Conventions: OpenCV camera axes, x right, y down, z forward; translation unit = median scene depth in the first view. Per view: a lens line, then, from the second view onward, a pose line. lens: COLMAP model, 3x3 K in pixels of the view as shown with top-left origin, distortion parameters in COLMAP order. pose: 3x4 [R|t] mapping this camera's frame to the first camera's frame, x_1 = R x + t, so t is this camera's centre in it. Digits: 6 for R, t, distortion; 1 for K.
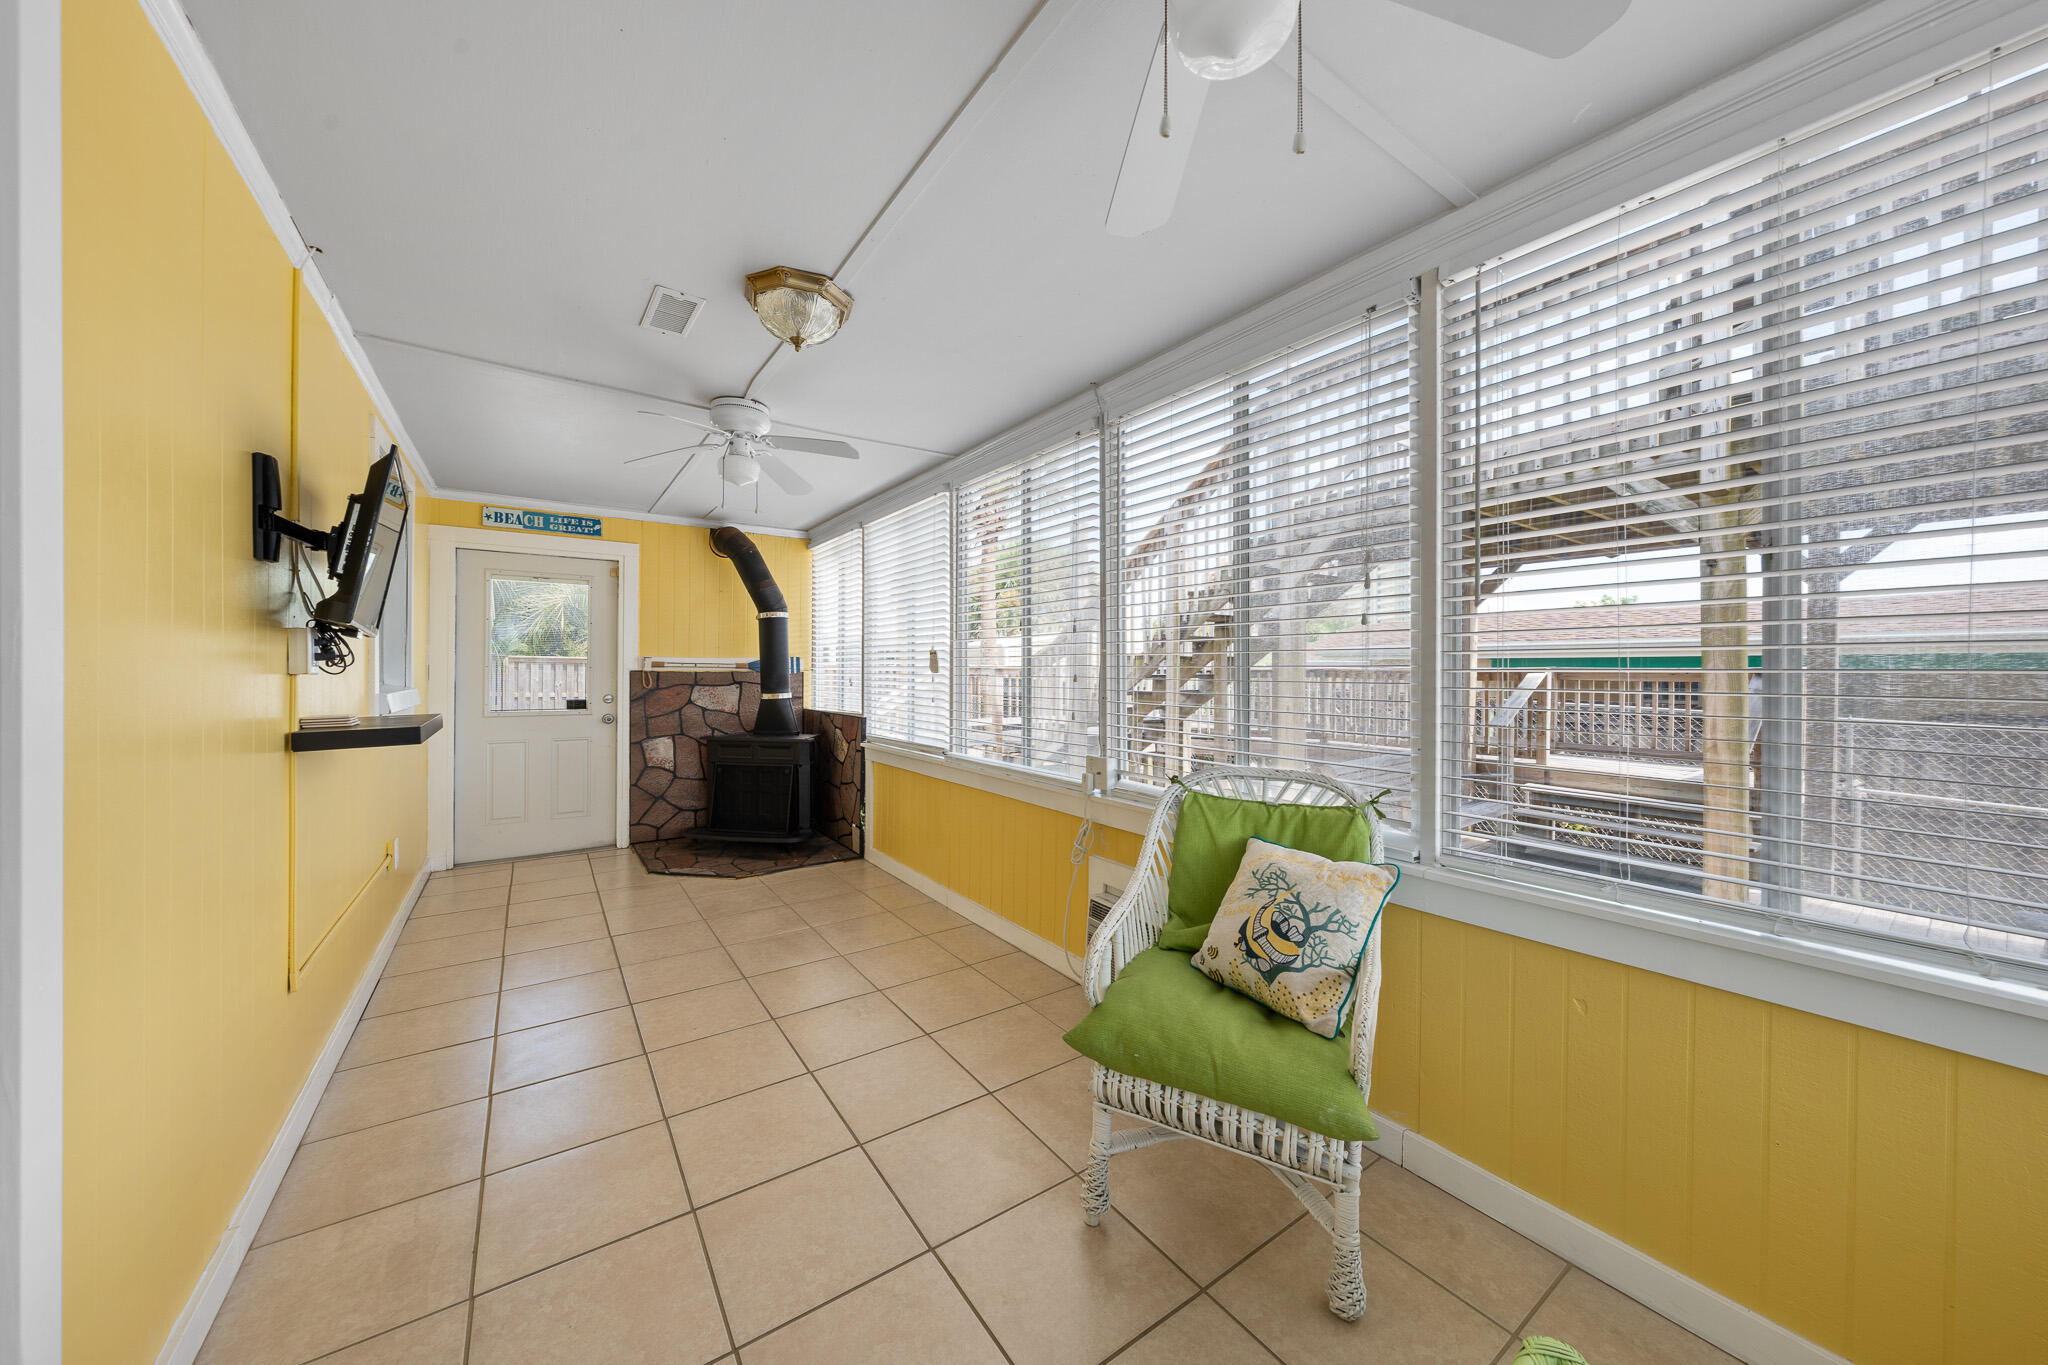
lens RADIAL K [[710.4, 0, 1024.1], [0, 710.4, 665.4], [0, 0, 1]] dist [-0.002460, -0.000129]
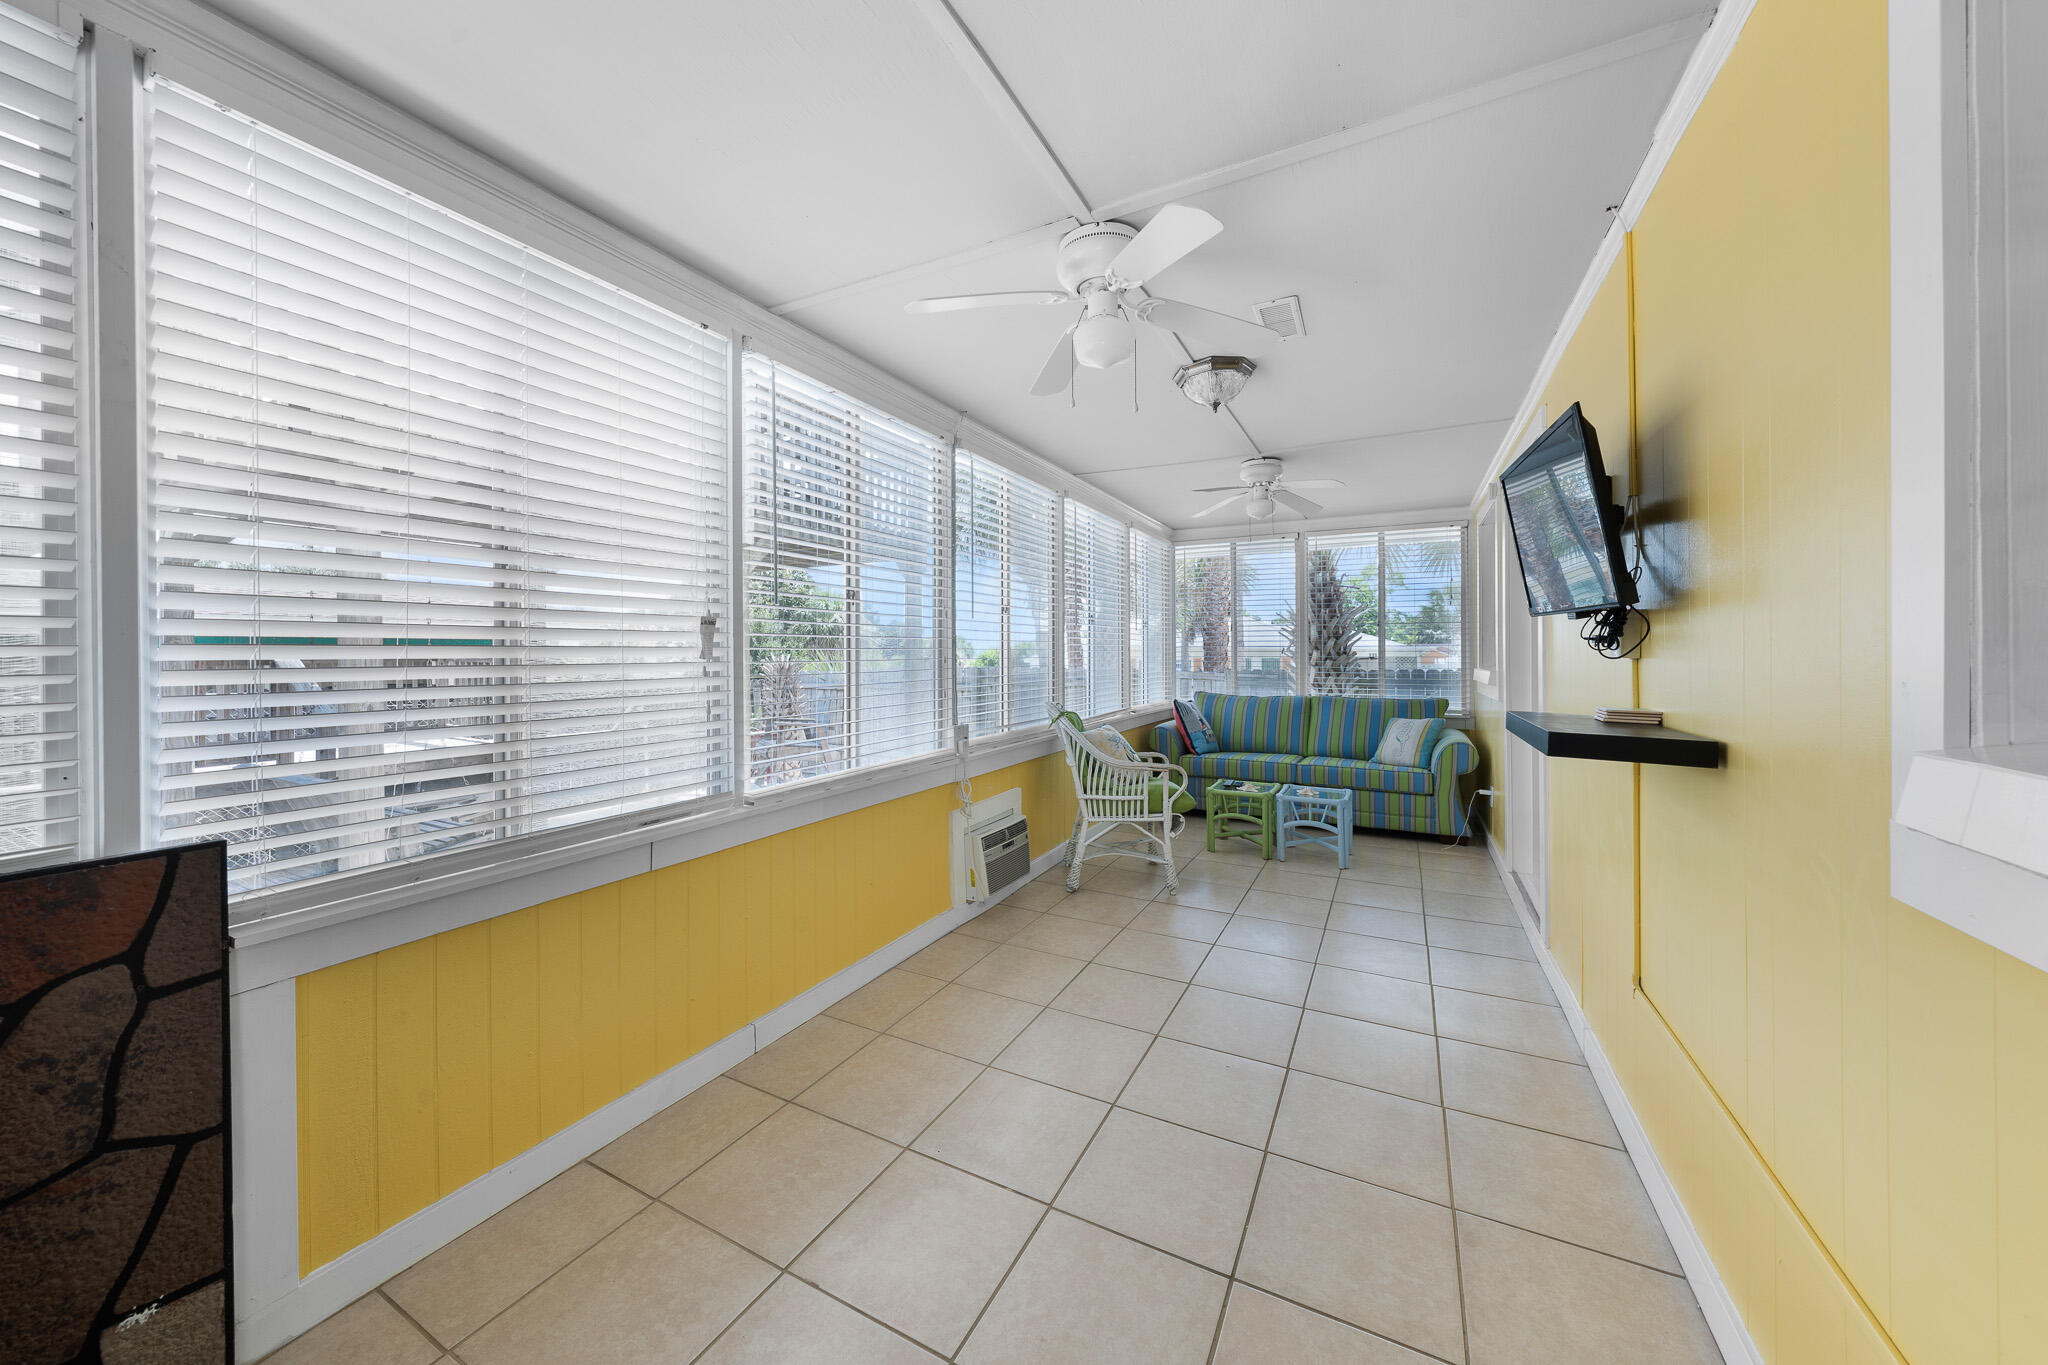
lens RADIAL K [[710.4, 0, 1024.1], [0, 710.4, 665.4], [0, 0, 1]] dist [-0.002460, -0.000129]
pose [[-0.463954, -0.008002, 0.885823, -0.995532], [0.001477, 0.999951, 0.009806, 0.014965], [-0.885858, 0.005858, -0.463919, 1.448918]]
